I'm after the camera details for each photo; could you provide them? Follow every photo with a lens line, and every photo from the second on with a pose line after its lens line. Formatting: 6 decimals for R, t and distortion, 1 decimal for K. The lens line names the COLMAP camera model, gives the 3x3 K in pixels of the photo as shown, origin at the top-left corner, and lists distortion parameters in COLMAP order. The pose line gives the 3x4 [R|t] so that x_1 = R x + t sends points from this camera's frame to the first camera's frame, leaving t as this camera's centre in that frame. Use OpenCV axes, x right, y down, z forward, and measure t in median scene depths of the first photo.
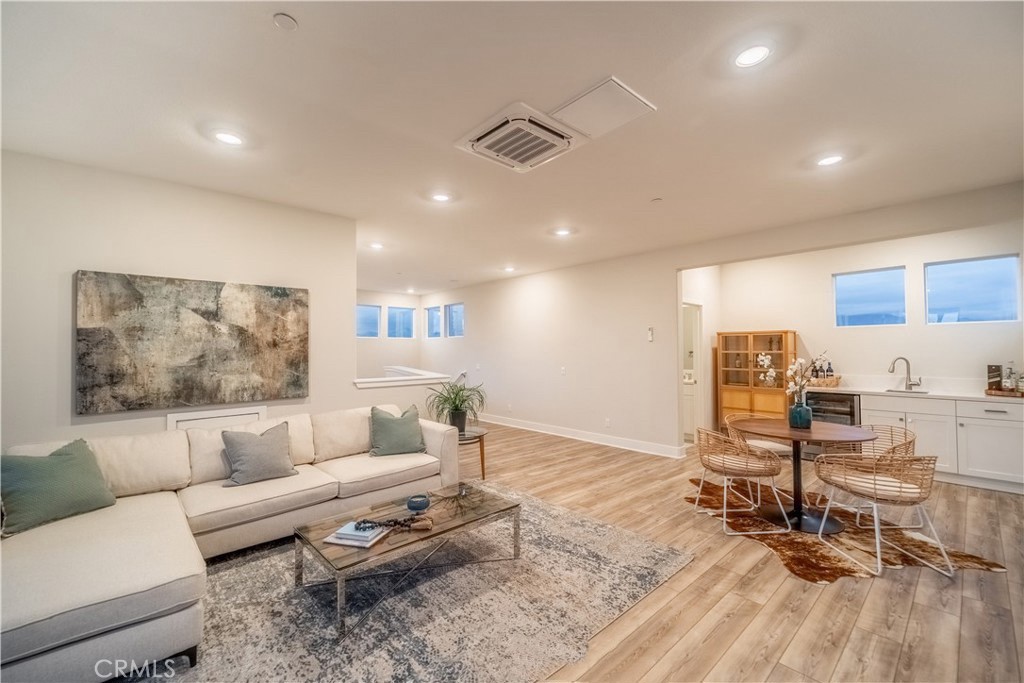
lens RADIAL K [[418.5, 0, 515.4], [0, 418.5, 342.3], [0, 0, 1]] dist [-0.001755, -0.000149]
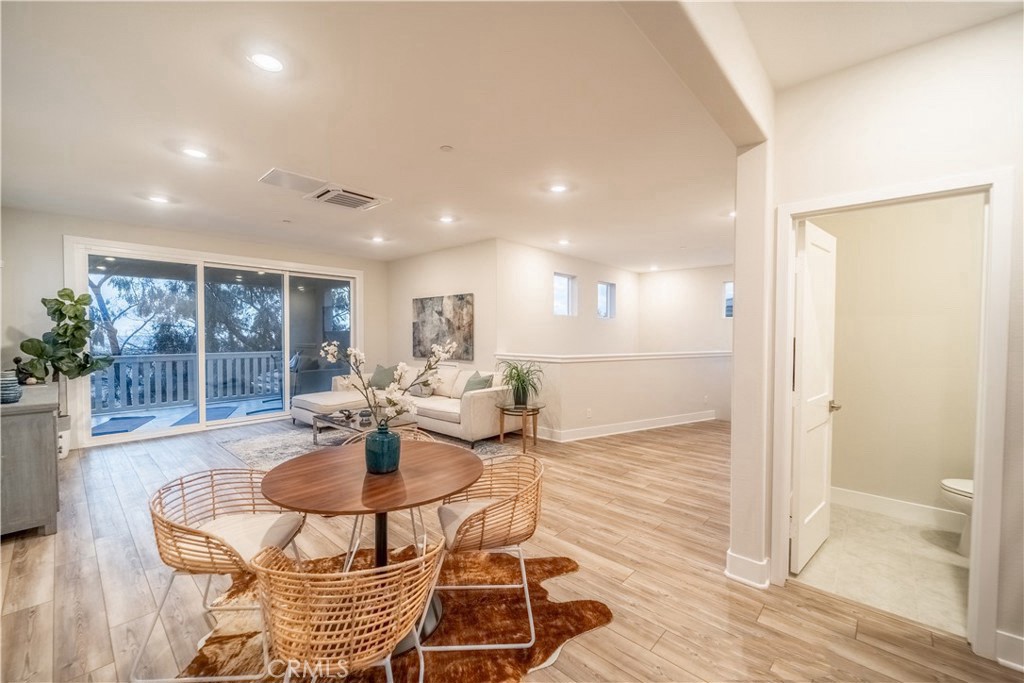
lens RADIAL K [[418.5, 0, 505.7], [0, 418.5, 342.2], [0, 0, 1]] dist [-0.001755, -0.000149]
pose [[0.079924, 0.032434, -0.996273, 1.245823], [0.014550, 0.999326, 0.033701, 0.008782], [0.996695, -0.017190, 0.079398, 1.109109]]
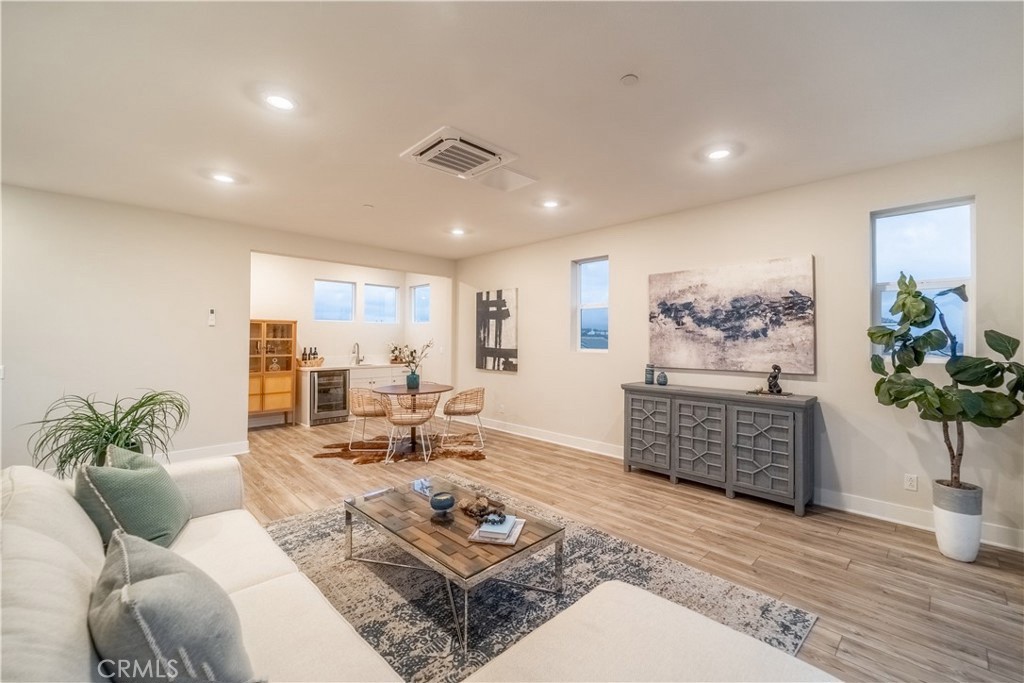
lens RADIAL K [[418.5, 0, 521.9], [0, 418.5, 338.3], [0, 0, 1]] dist [-0.001755, -0.000149]
pose [[-0.033576, 0.005780, 0.999419, -0.866380], [-0.024384, 0.999681, -0.006601, 0.020371], [-0.999139, -0.024591, -0.033425, 0.646219]]
